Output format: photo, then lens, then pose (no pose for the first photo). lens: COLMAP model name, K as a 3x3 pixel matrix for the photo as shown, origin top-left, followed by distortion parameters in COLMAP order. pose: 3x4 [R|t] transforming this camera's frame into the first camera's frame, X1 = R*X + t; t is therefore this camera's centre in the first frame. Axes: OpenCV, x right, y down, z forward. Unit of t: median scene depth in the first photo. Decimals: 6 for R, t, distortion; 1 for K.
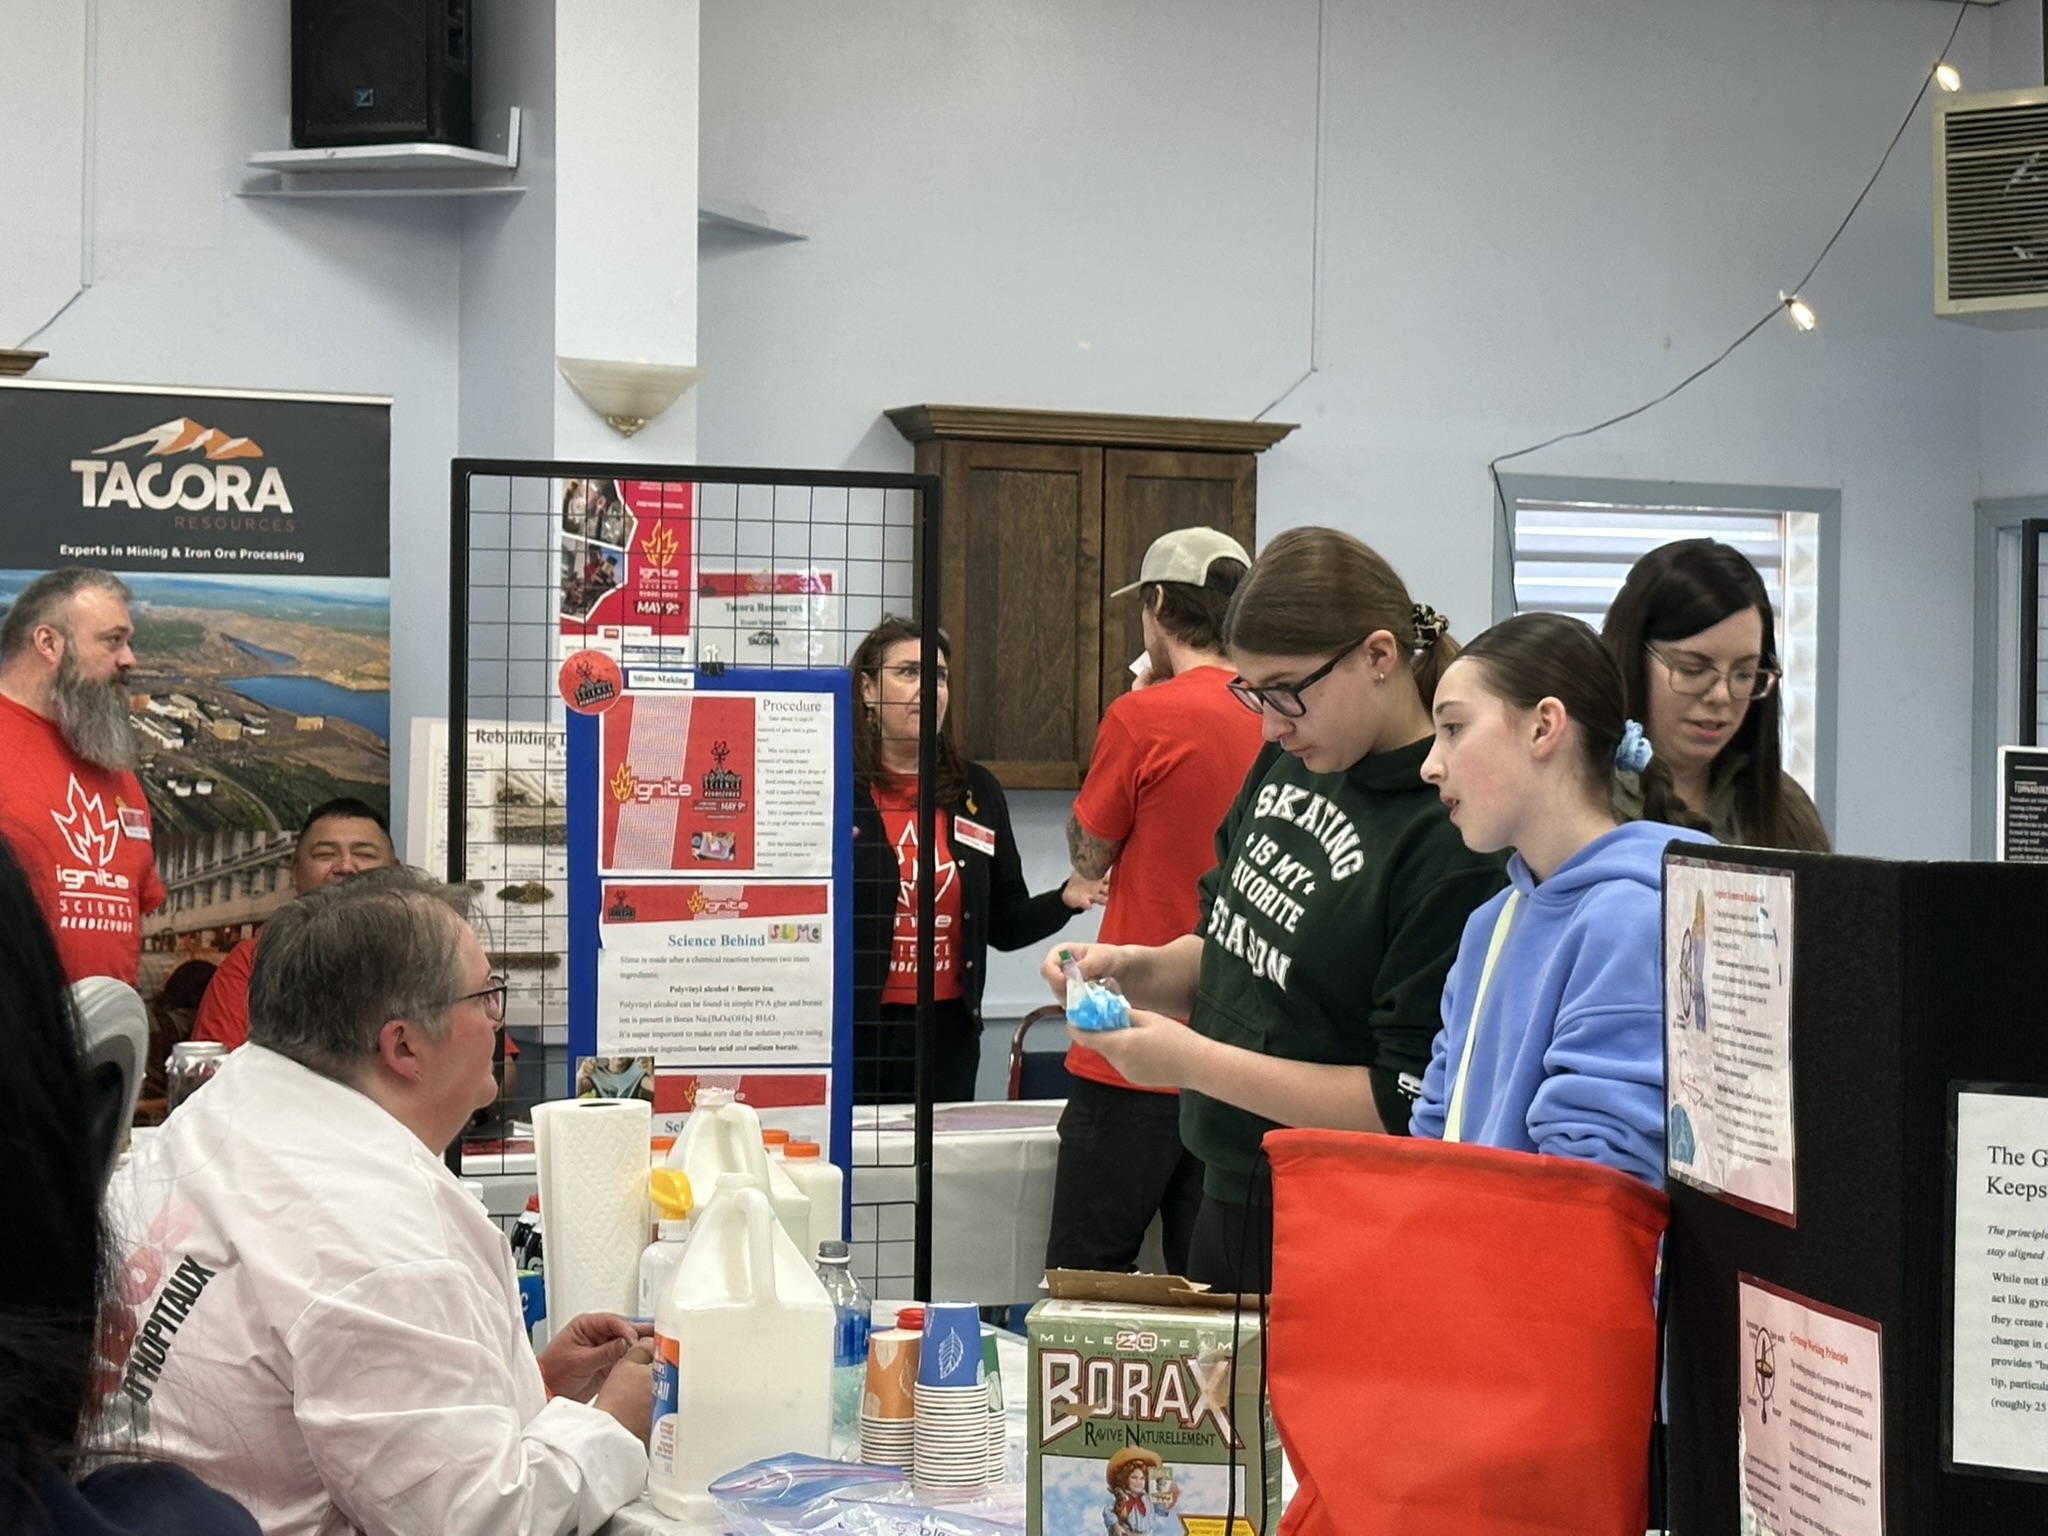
lens RADIAL K [[3986.6, 0, 1024.0], [0, 3986.6, 768.0], [0, 0, 1]] dist [-0.294253, 2.021803]
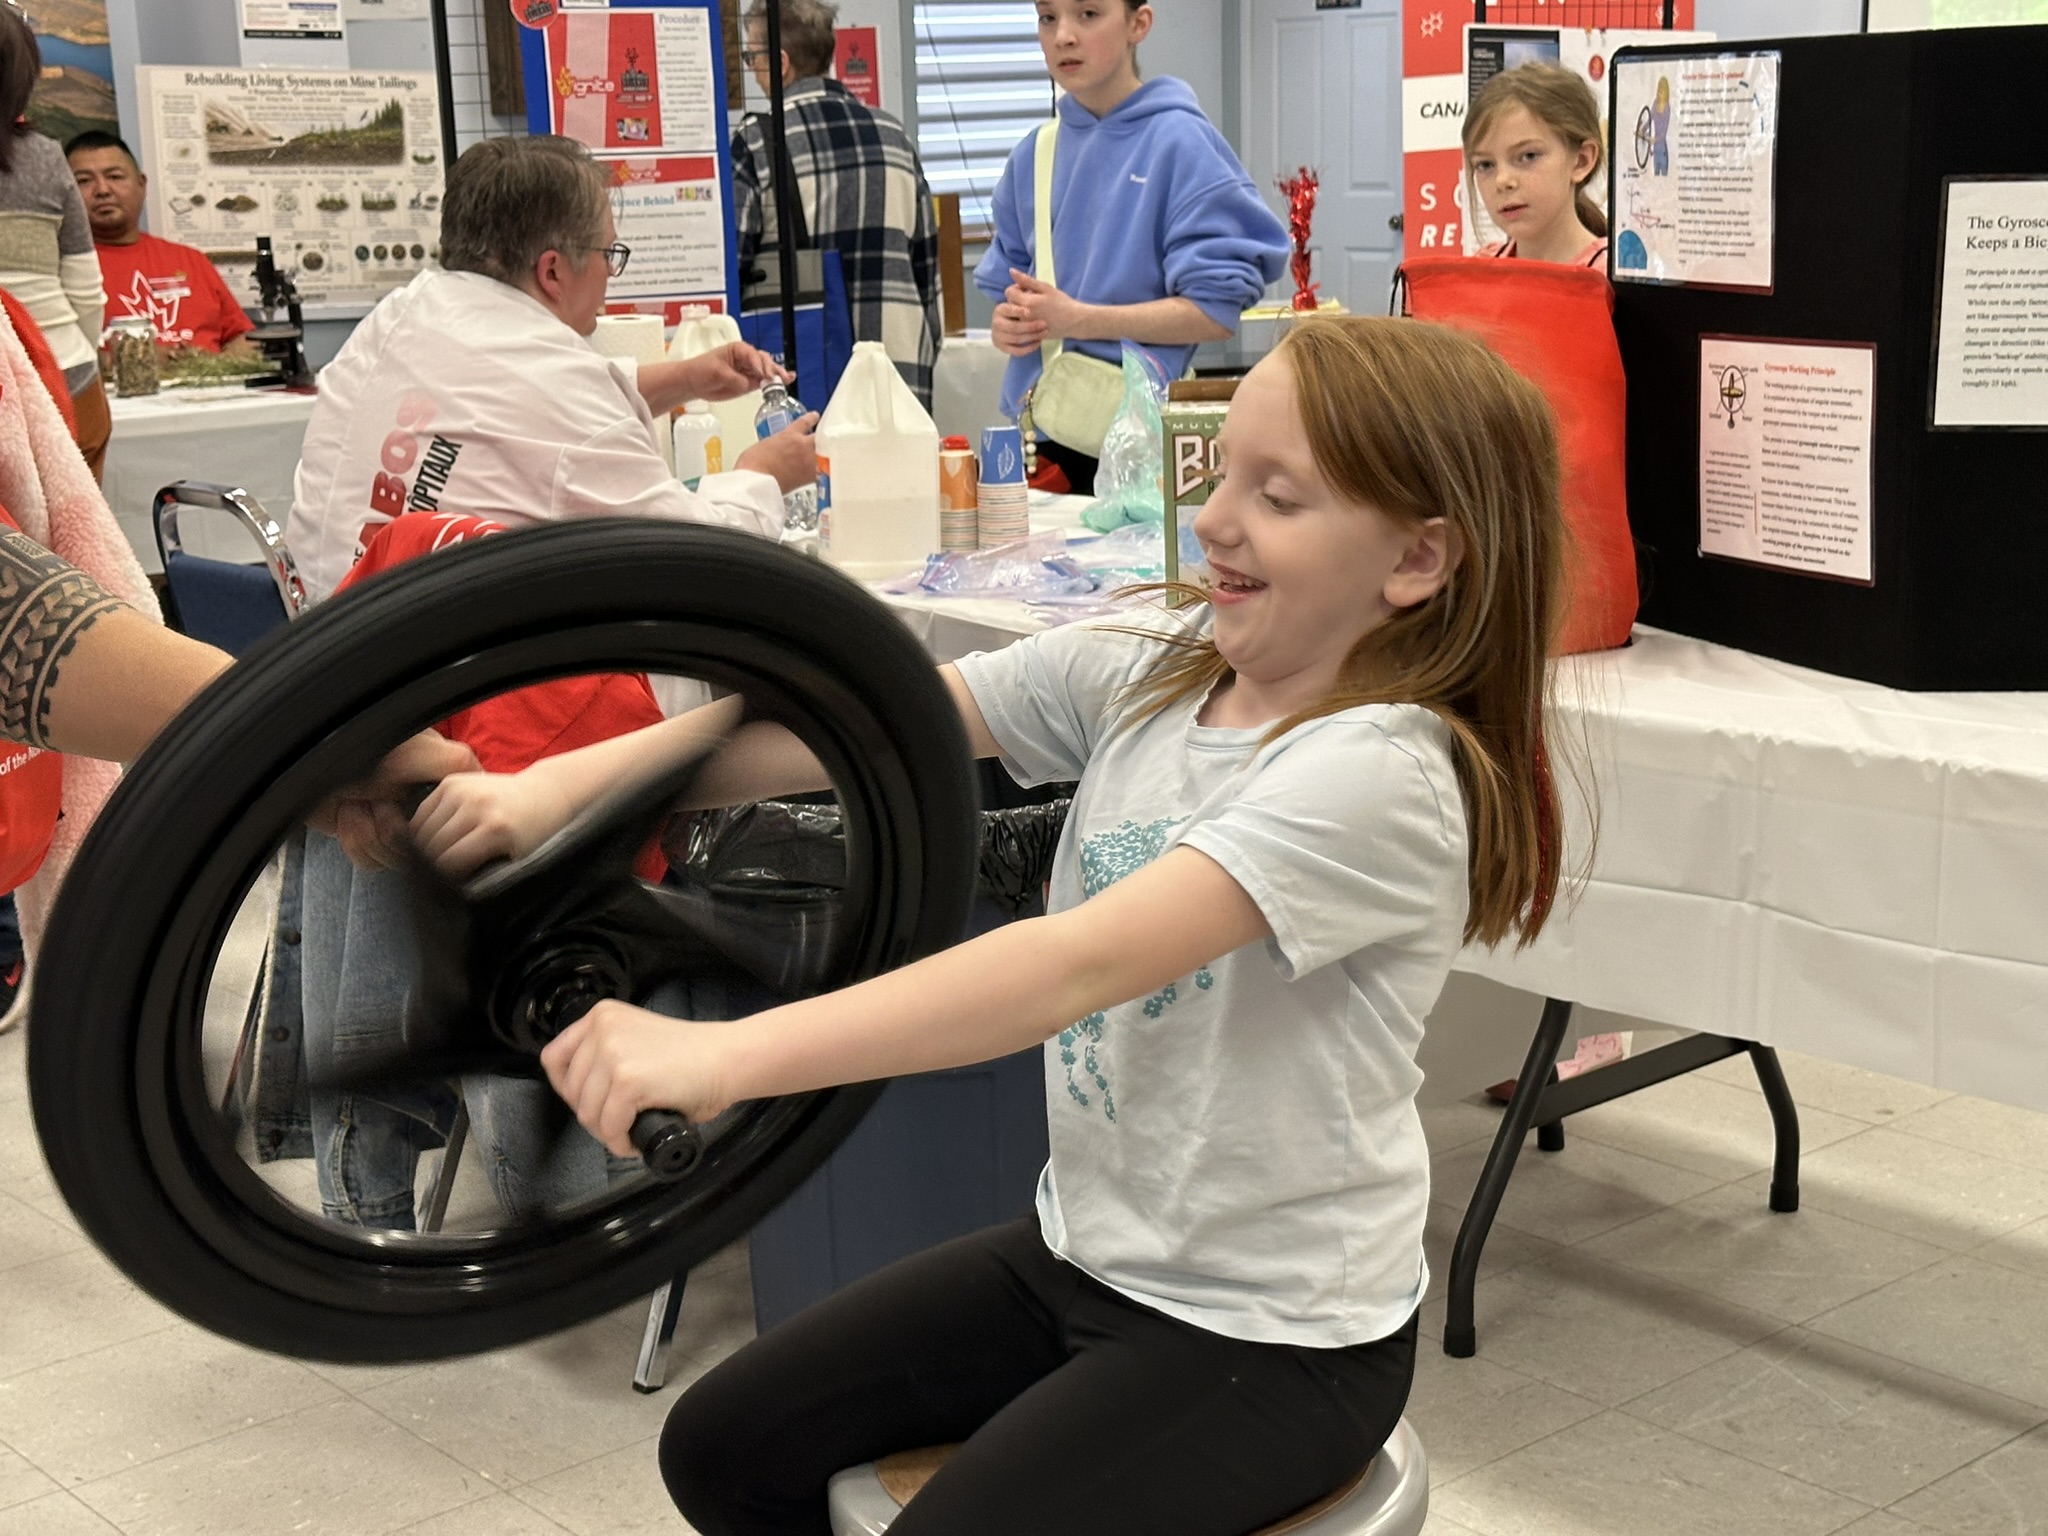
lens RADIAL K [[2888.3, 0, 1014.7], [0, 2888.3, 774.8], [0, 0, 1]] dist [0.259342, -0.748570]
pose [[0.959705, -0.100976, 0.262240, -0.157730], [0.042730, 0.974796, 0.218969, 0.014096], [-0.277741, -0.198940, 0.939831, -0.010593]]
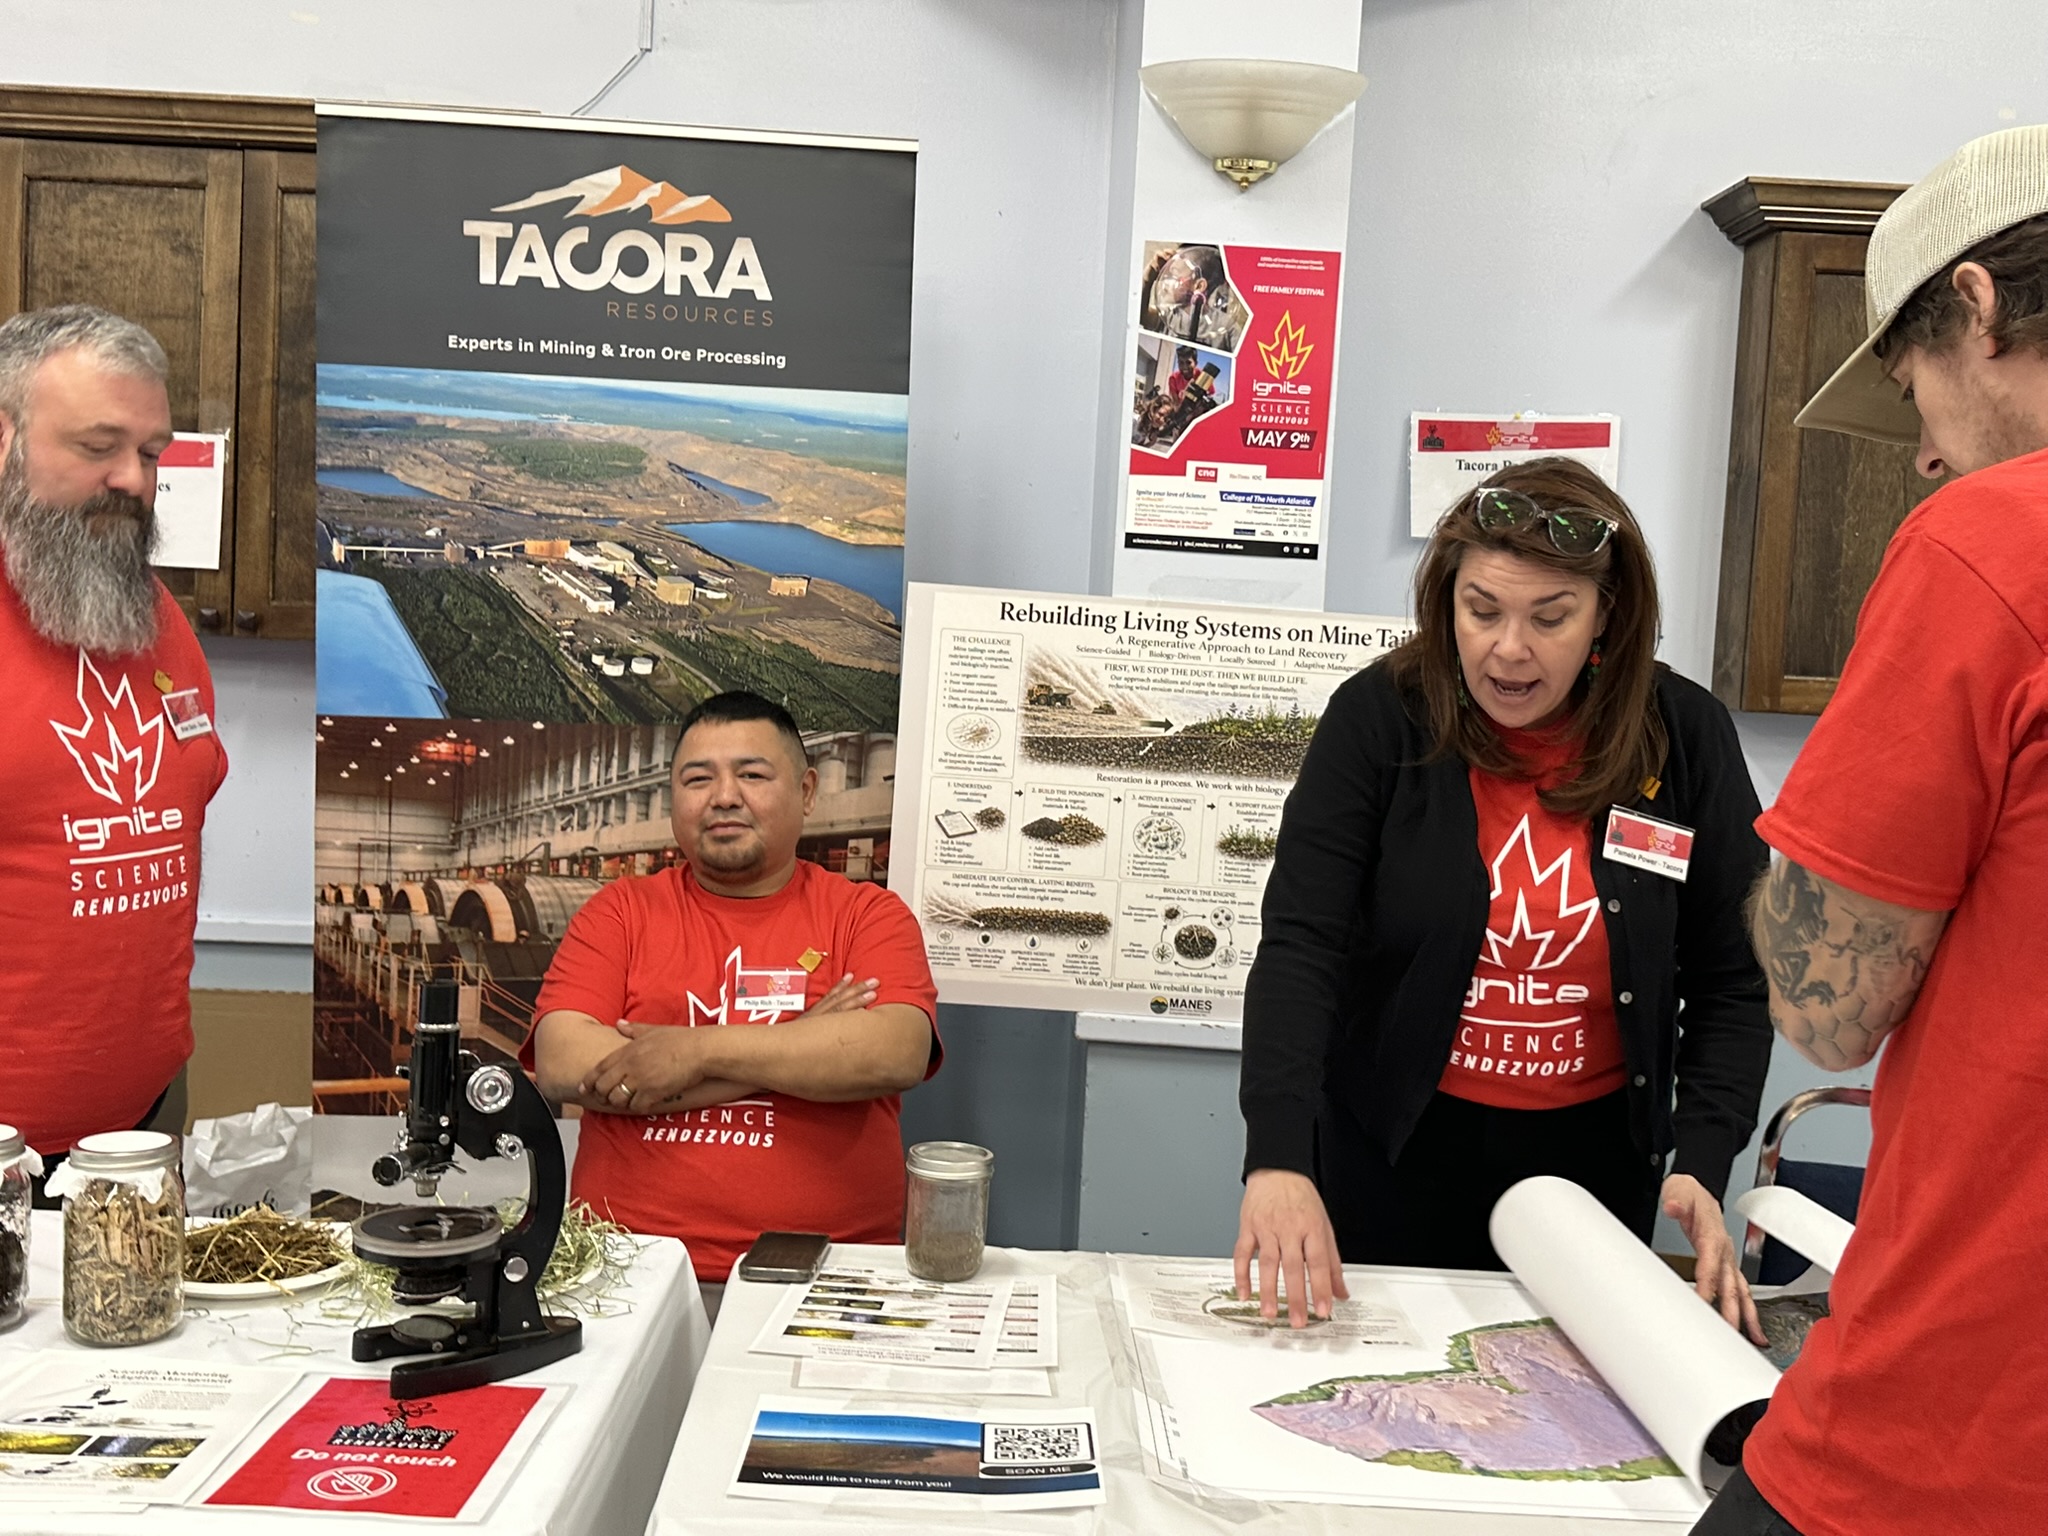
lens RADIAL K [[2073.2, 0, 997.3], [0, 2073.2, 755.3], [0, 0, 1]] dist [0.184524, -0.399220]
pose [[0.896617, 0.057254, -0.439090, 0.030837], [-0.040357, 0.998045, 0.047729, 0.000204], [0.440964, -0.025075, 0.897174, 0.671696]]
